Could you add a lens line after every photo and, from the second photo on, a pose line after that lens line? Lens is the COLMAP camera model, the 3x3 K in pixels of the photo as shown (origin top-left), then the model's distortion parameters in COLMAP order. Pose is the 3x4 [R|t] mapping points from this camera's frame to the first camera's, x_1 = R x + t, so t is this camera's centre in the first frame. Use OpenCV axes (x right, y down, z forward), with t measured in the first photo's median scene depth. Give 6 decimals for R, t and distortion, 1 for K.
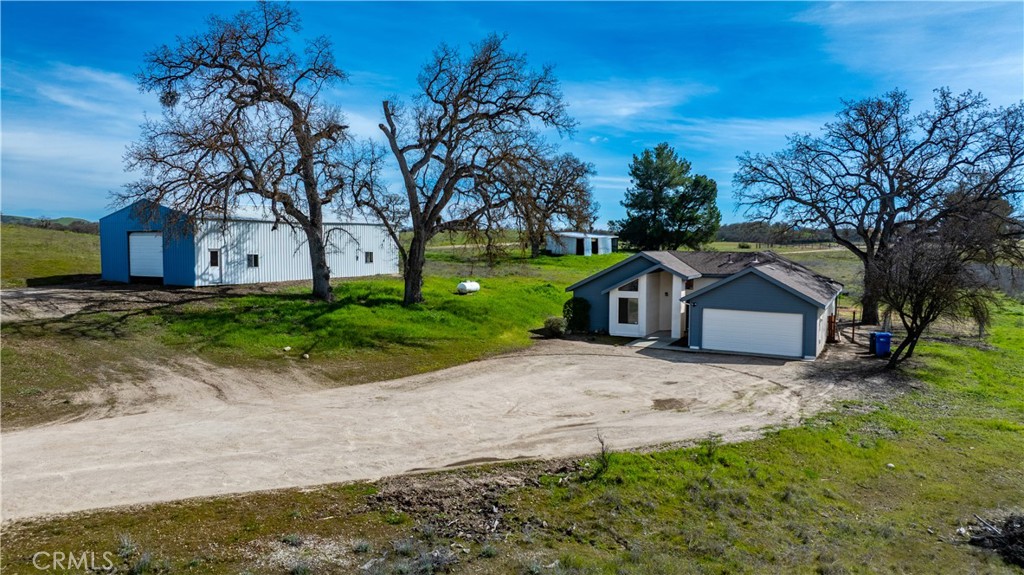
lens RADIAL K [[730.4, 0, 512.0], [0, 730.4, 287.5], [0, 0, 1]] dist [-0.058534, 0.049878]
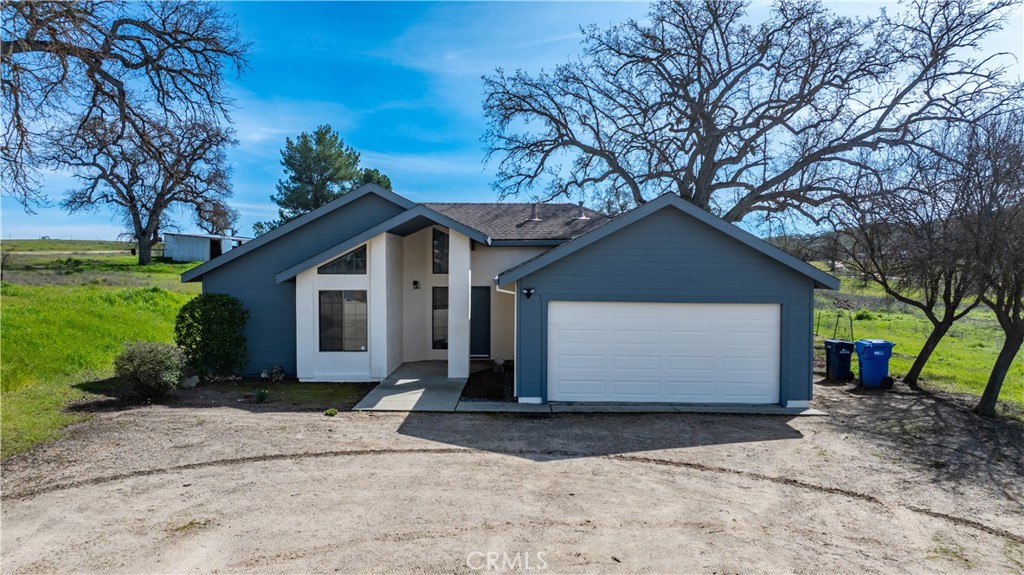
lens RADIAL K [[717.9, 0, 512.0], [0, 717.9, 287.5], [0, 0, 1]] dist [-0.006242, -0.001599]
pose [[0.884375, -0.014391, 0.466555, 0.050968], [0.032873, 0.998963, -0.031499, 0.028378], [-0.465618, 0.043194, 0.883931, 0.573398]]
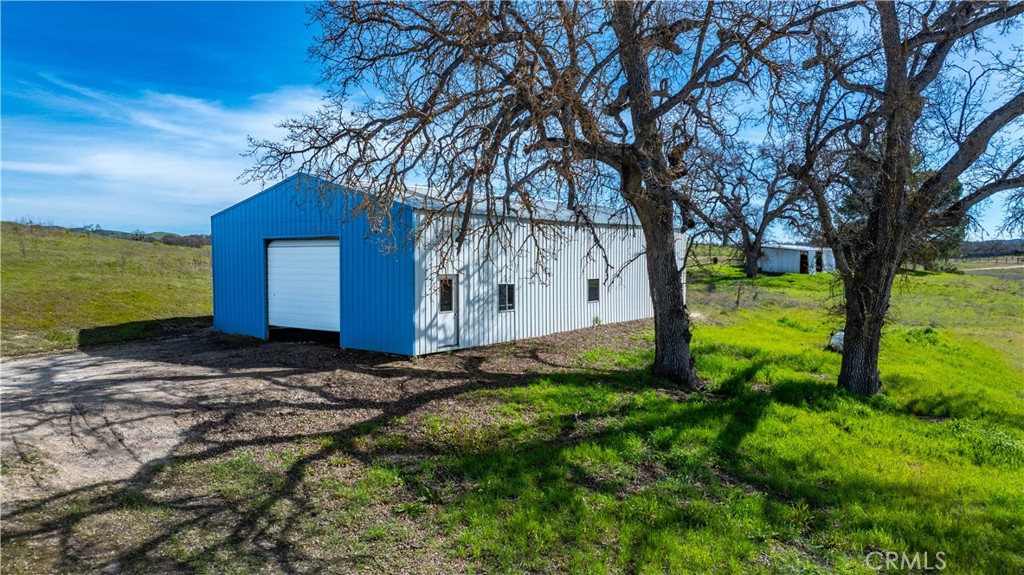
lens RADIAL K [[730.4, 0, 512.0], [0, 730.4, 287.5], [0, 0, 1]] dist [-0.058534, 0.049878]
pose [[0.995041, 0.003637, -0.099396, -0.320772], [-0.005451, 0.999823, -0.017992, -0.036479], [0.099313, 0.018445, 0.994885, 0.527465]]
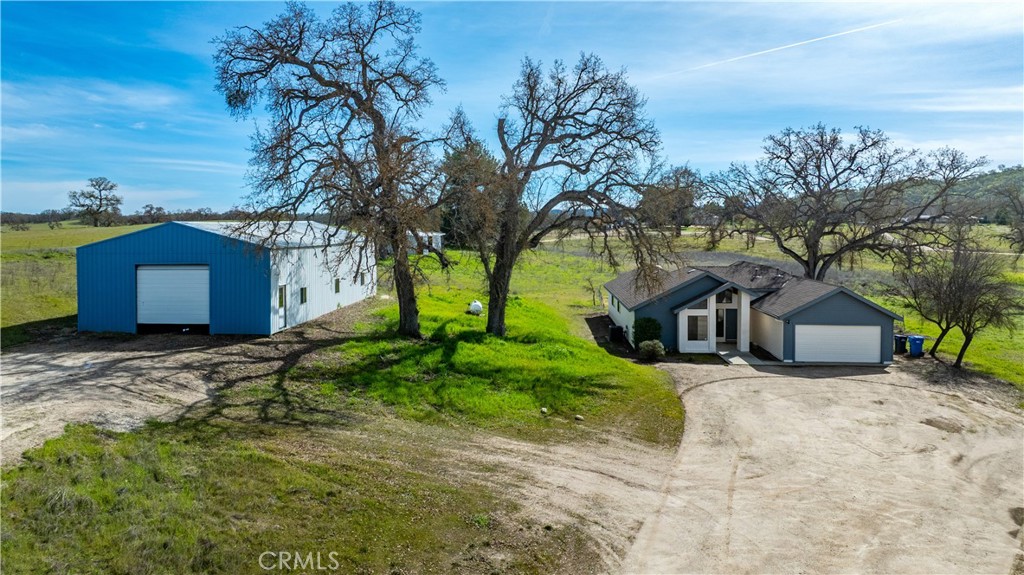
lens RADIAL K [[734.4, 0, 511.9], [0, 734.4, 241.2], [0, 0, 1]] dist [-0.000398, -0.001330]
pose [[0.899990, -0.015617, 0.435630, -0.535213], [0.032161, 0.999013, -0.030629, -0.068877], [-0.434722, 0.041576, 0.899605, 0.152807]]
